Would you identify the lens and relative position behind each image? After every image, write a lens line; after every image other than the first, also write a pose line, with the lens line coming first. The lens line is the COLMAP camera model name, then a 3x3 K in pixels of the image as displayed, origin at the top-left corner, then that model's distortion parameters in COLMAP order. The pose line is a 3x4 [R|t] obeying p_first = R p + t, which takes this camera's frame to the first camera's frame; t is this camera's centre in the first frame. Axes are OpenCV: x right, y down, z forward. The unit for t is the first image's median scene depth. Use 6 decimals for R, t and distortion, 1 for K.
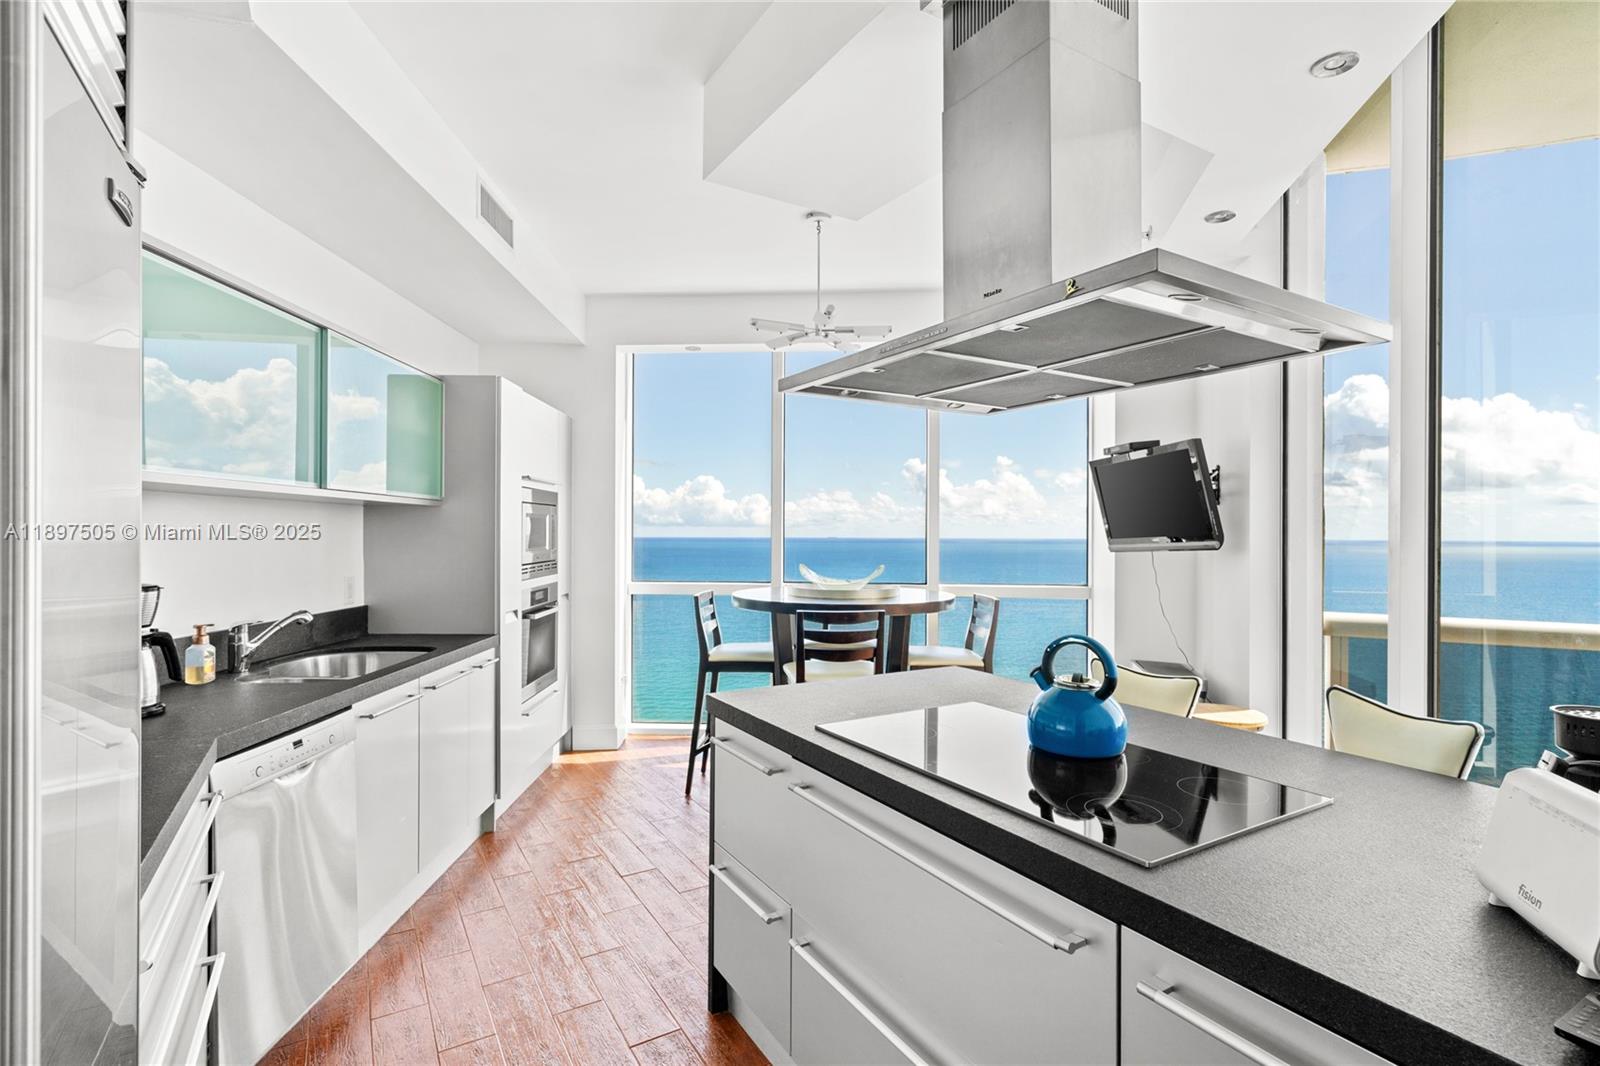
lens RADIAL K [[717.0, 0, 807.3], [0, 717.0, 536.4], [0, 0, 1]] dist [0.001175, 0.000005]
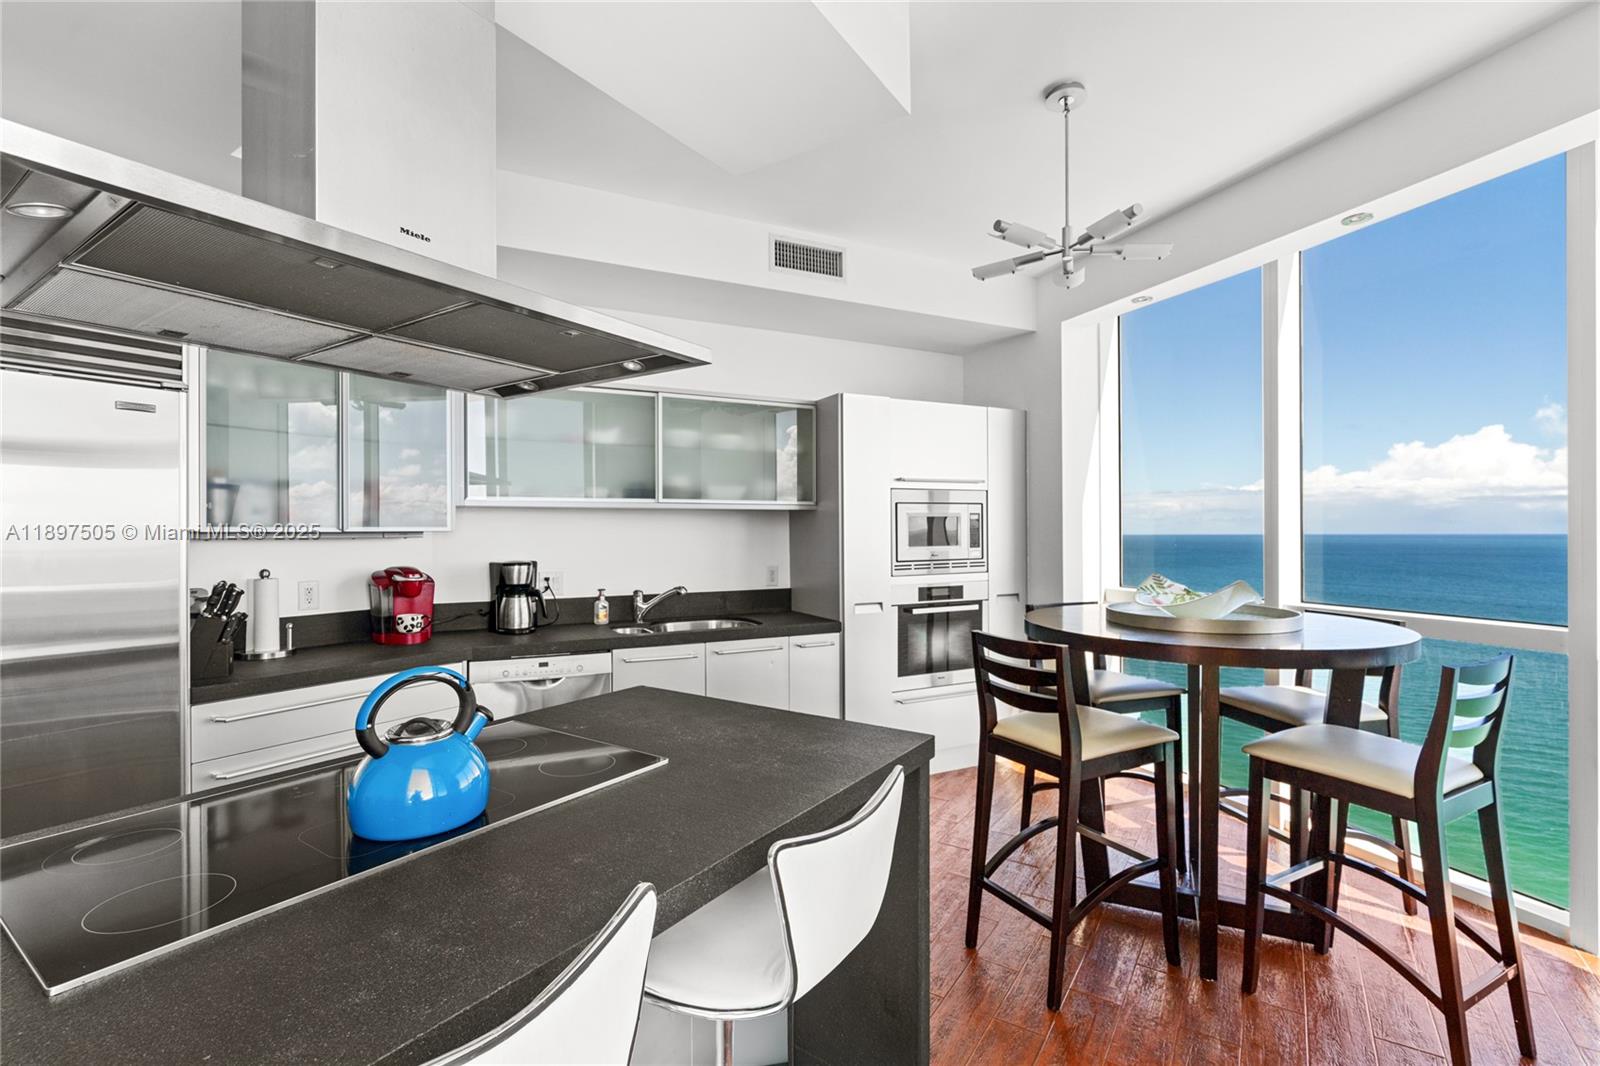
lens RADIAL K [[717.0, 0, 807.0], [0, 717.0, 529.4], [0, 0, 1]] dist [0.001175, 0.000005]
pose [[0.402445, -0.001081, -0.915443, 0.612558], [0.005964, 0.999981, 0.001442, -0.012869], [0.915425, -0.006040, 0.402444, 0.518135]]
